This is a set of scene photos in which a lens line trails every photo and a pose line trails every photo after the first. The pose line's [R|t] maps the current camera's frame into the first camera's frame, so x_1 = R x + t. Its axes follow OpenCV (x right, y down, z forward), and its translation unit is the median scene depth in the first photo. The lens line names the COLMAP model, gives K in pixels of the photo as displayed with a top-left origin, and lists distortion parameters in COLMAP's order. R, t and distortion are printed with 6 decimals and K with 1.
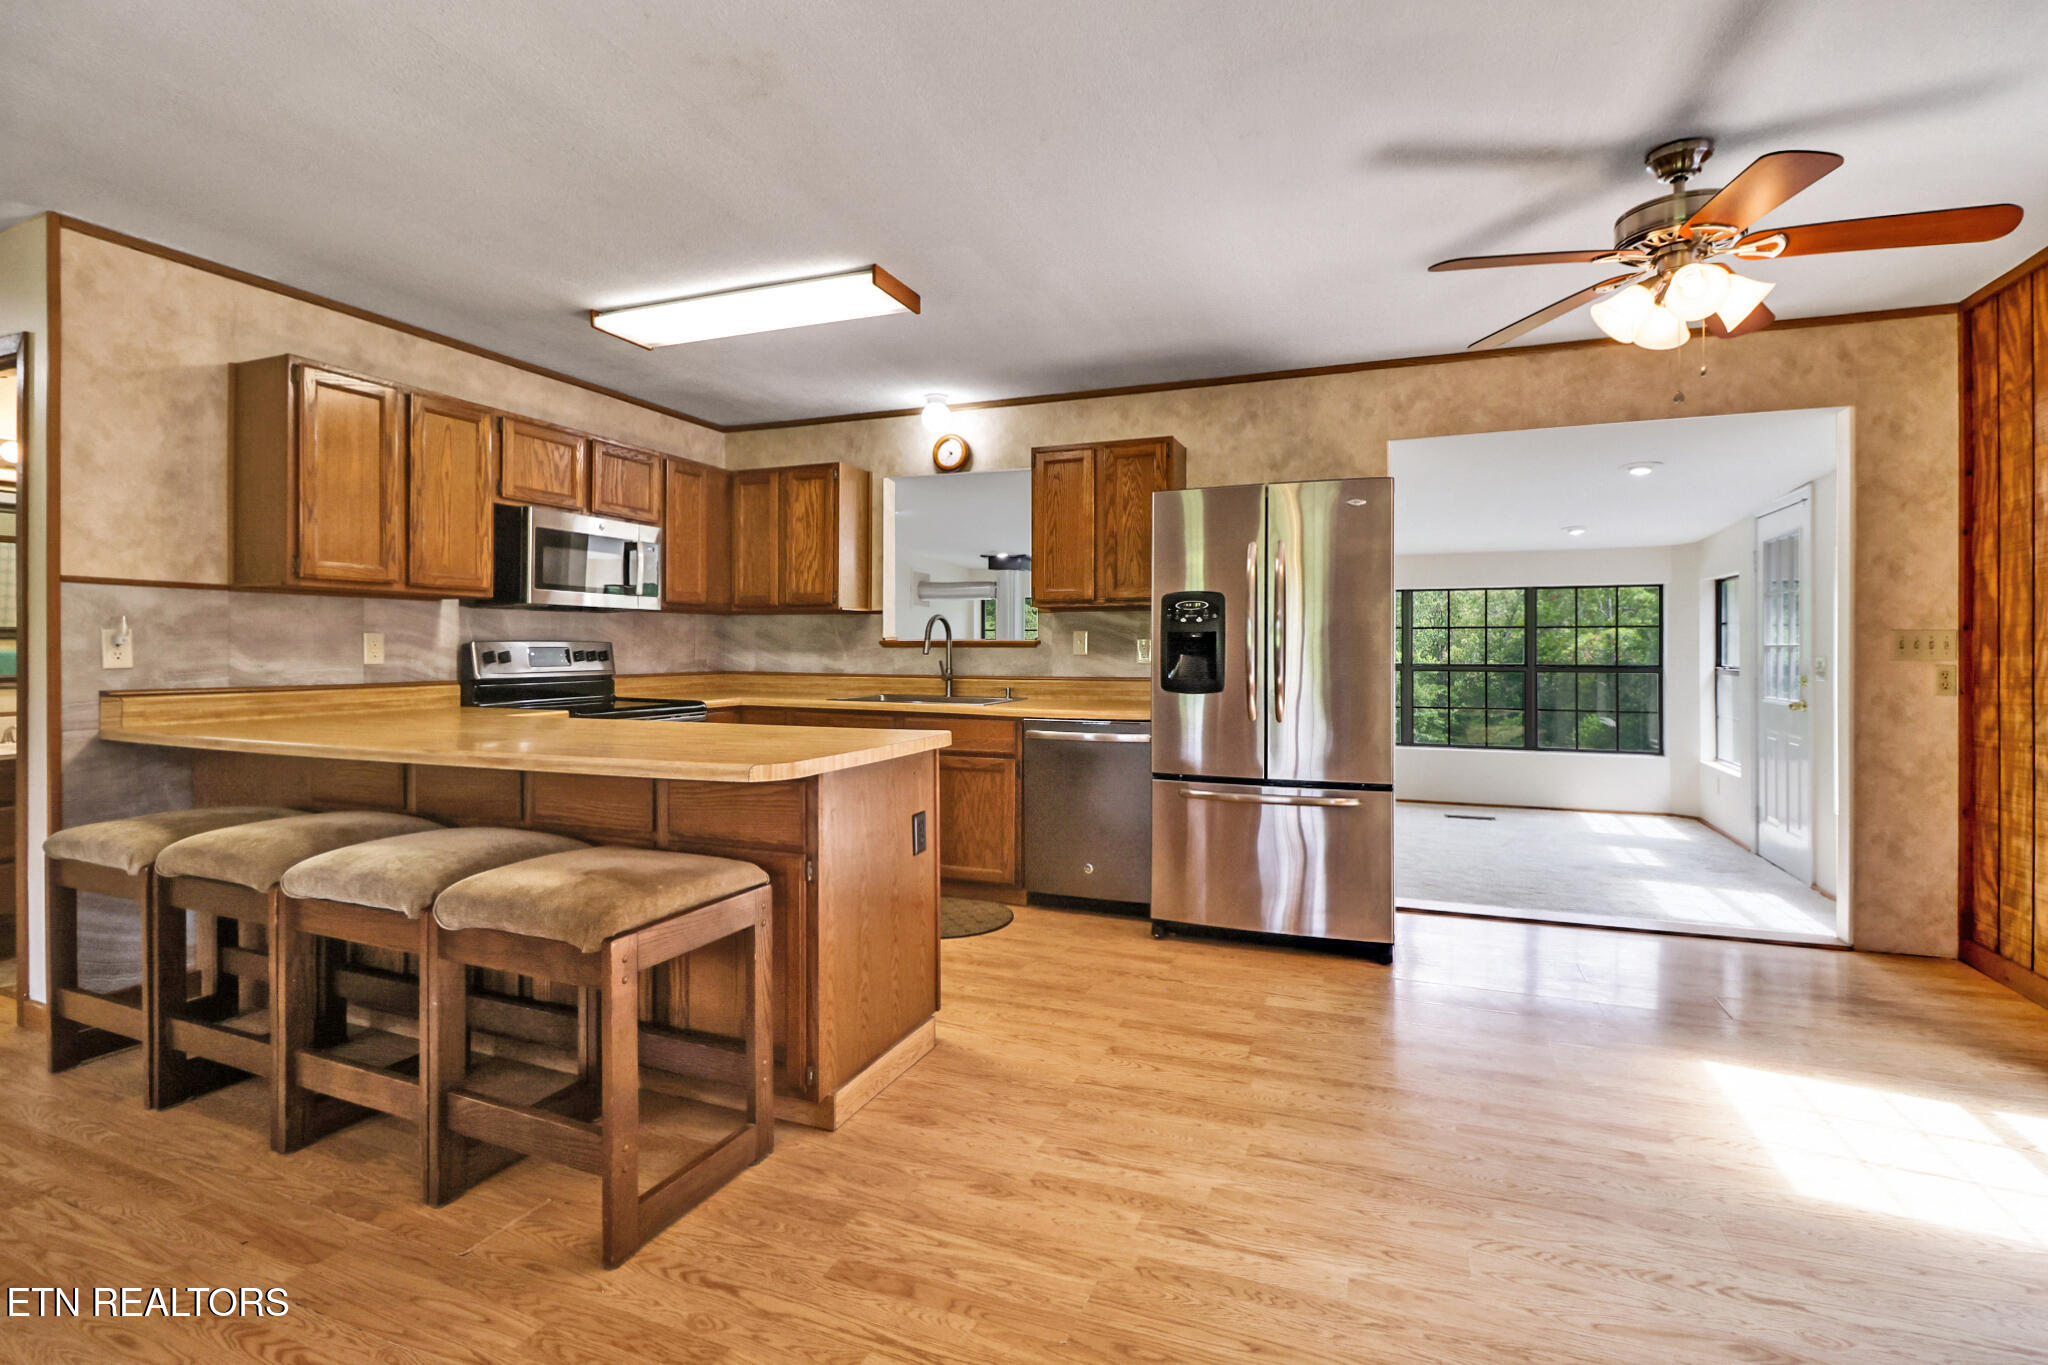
lens RADIAL K [[943.1, 0, 1022.9], [0, 943.1, 653.0], [0, 0, 1]] dist [-0.018967, -0.005839]
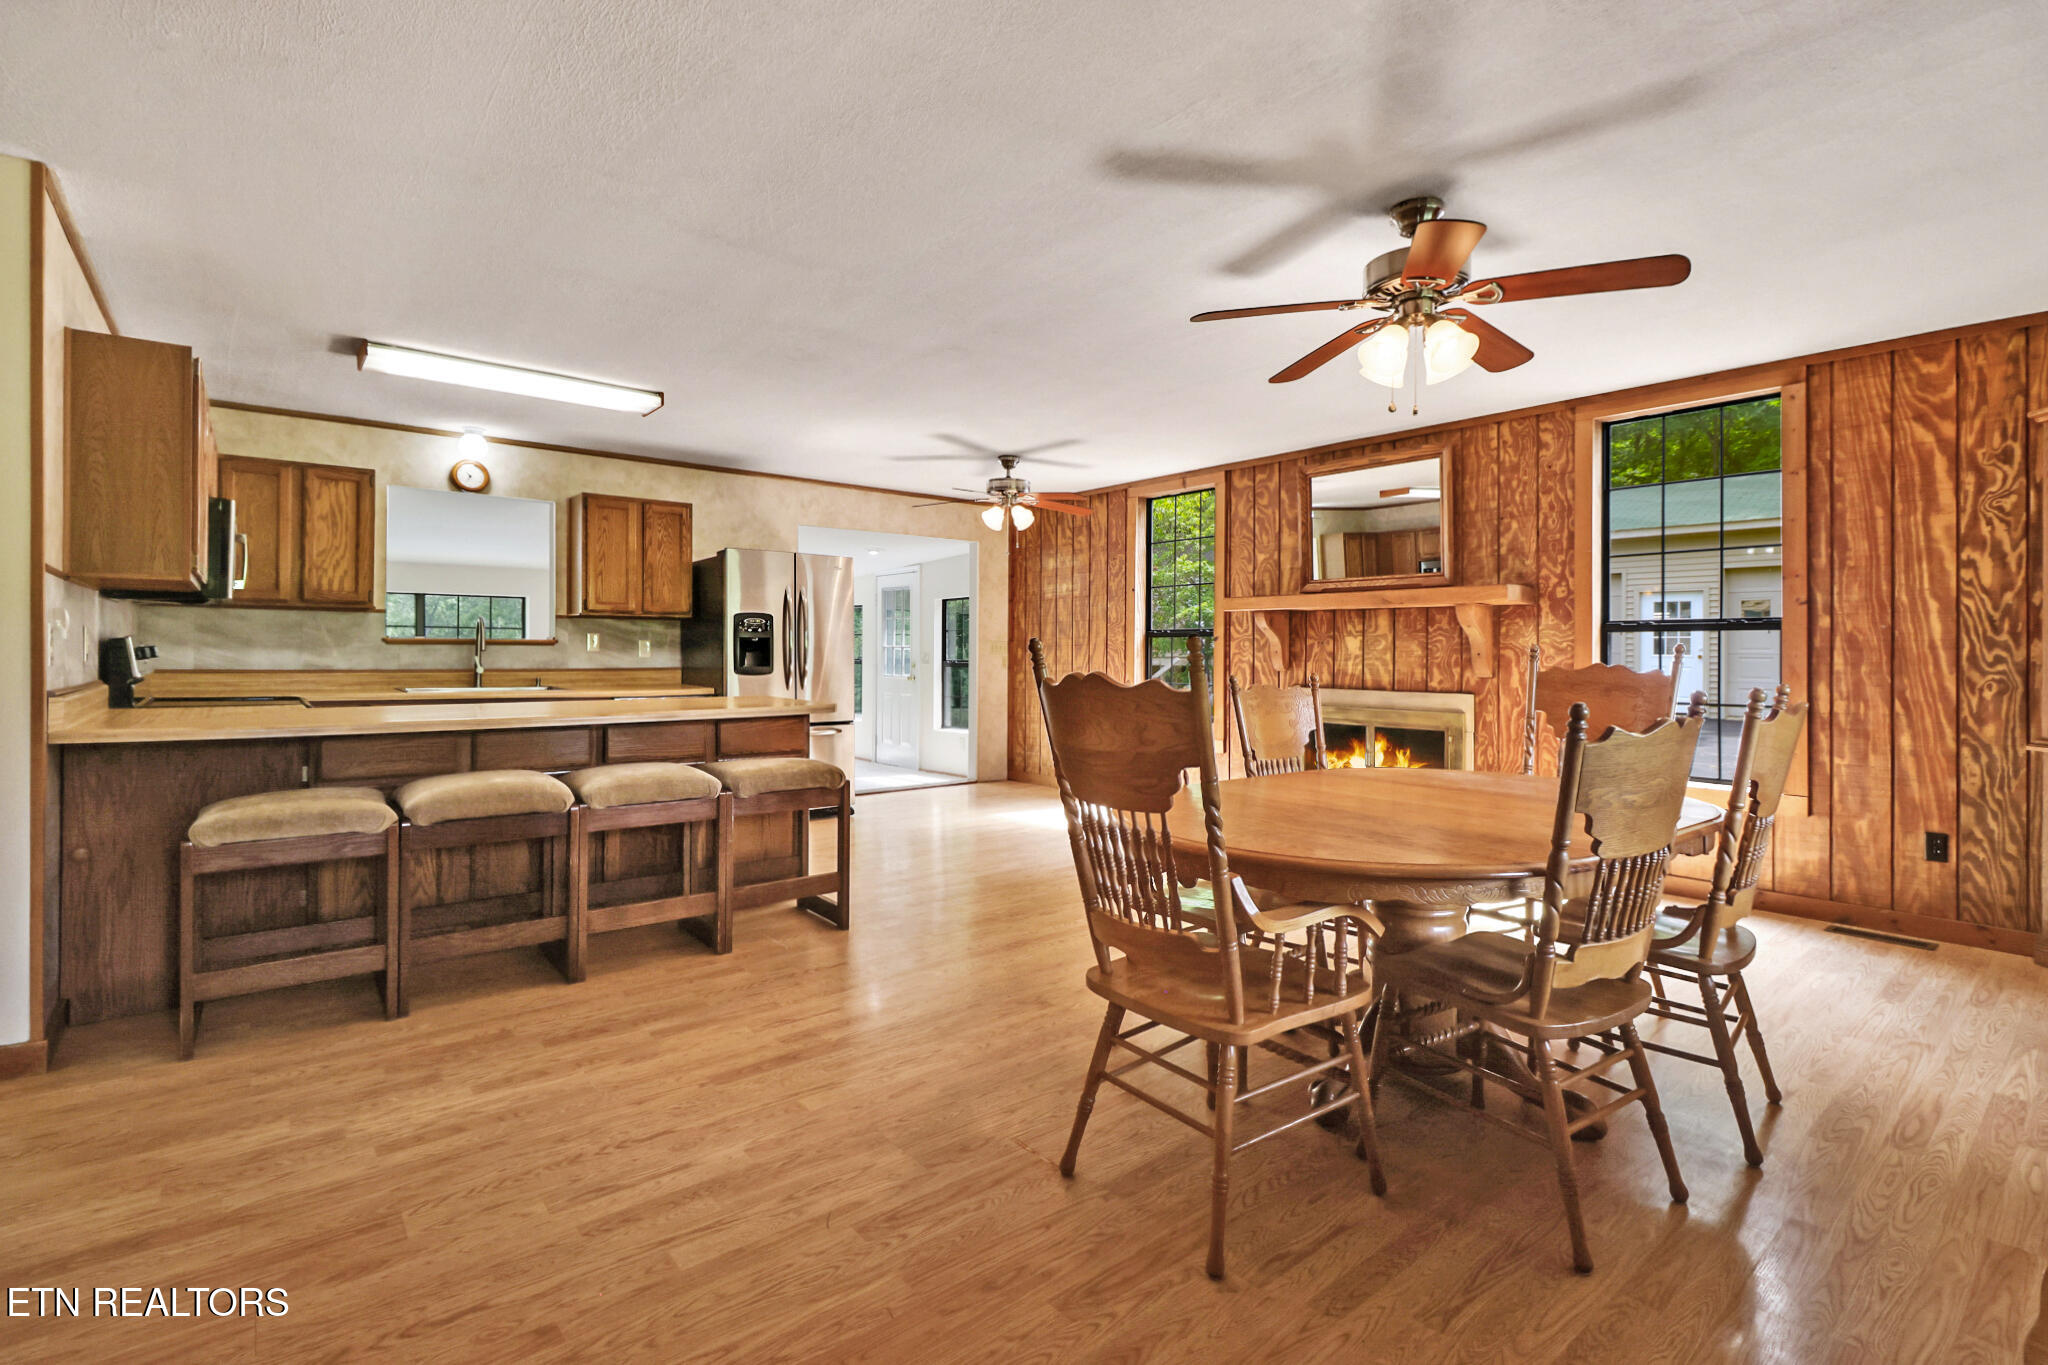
lens RADIAL K [[943.1, 0, 1028.6], [0, 943.1, 665.6], [0, 0, 1]] dist [-0.018967, -0.005839]
pose [[0.475274, -0.012266, 0.879752, -0.791738], [-0.002579, 0.999879, 0.015334, 0.000375], [-0.879834, -0.009557, 0.475185, -0.152985]]
